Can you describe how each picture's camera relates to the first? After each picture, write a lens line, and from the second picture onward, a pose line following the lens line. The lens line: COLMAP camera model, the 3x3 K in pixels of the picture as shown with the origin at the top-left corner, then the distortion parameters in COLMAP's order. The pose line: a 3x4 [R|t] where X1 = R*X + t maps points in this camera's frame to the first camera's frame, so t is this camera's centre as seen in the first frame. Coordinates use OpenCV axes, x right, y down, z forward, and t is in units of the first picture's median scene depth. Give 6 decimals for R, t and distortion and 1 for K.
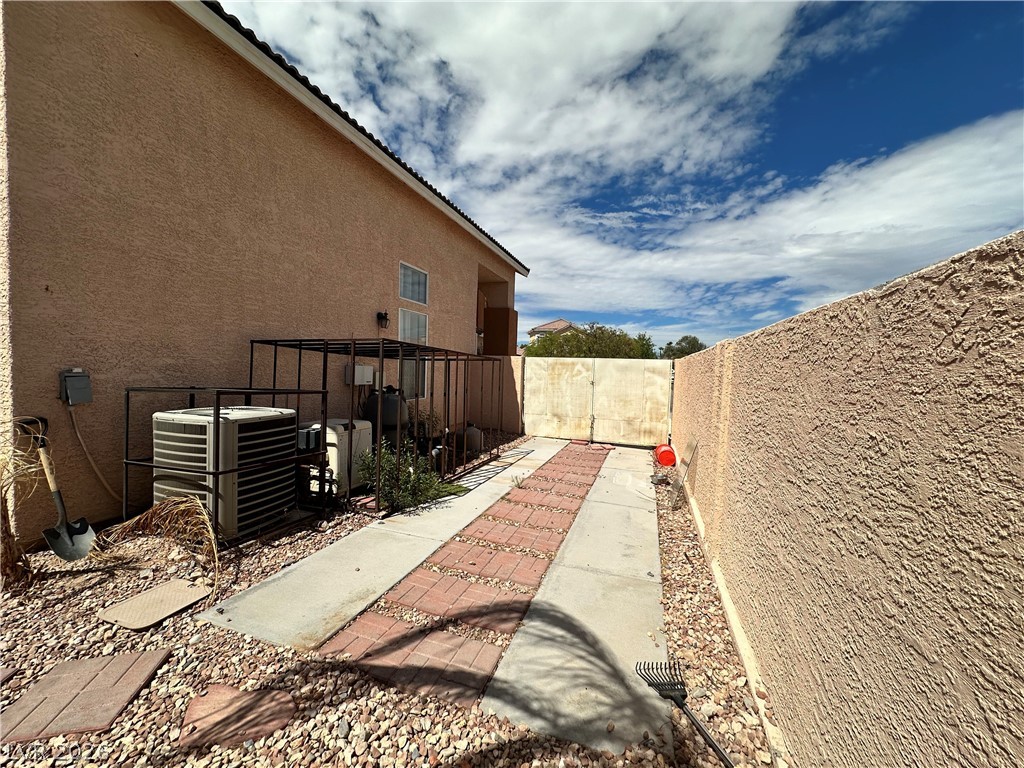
lens RADIAL K [[410.1, 0, 512.4], [0, 410.1, 386.6], [0, 0, 1]] dist [-0.002398, 0.000299]
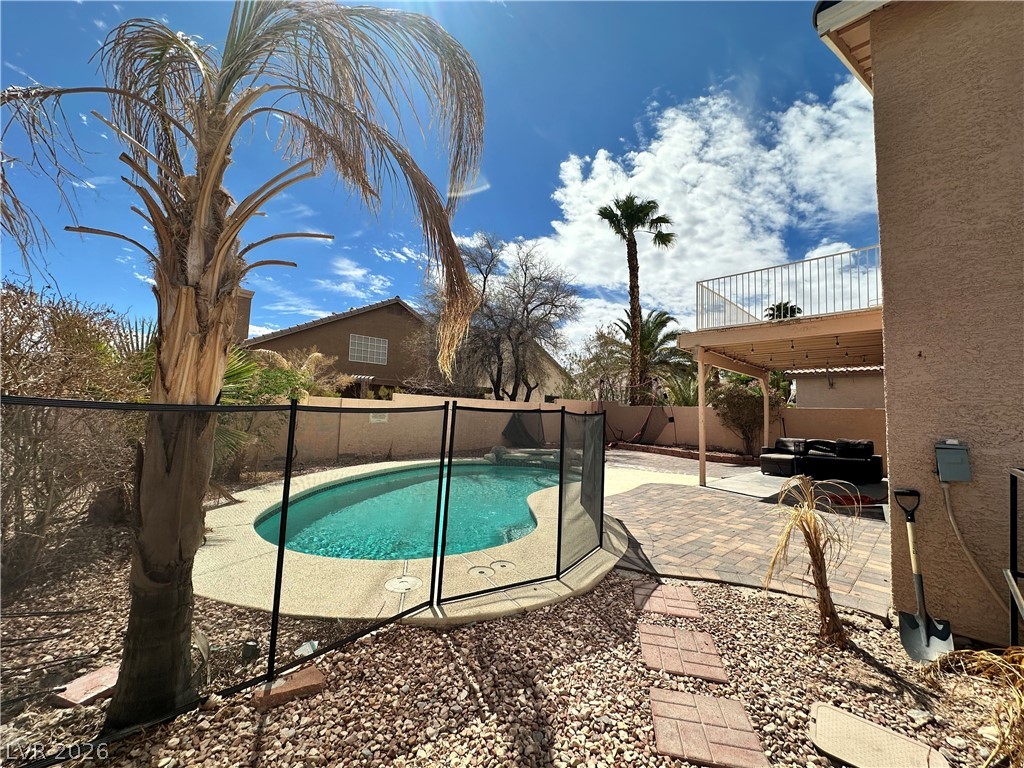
lens RADIAL K [[410.1, 0, 506.2], [0, 410.1, 381.4], [0, 0, 1]] dist [-0.002398, 0.000299]
pose [[-0.476673, -0.111200, -0.872019, 0.150735], [-0.083895, 0.993194, -0.080792, -0.018852], [0.875068, 0.034647, -0.482758, 0.612962]]
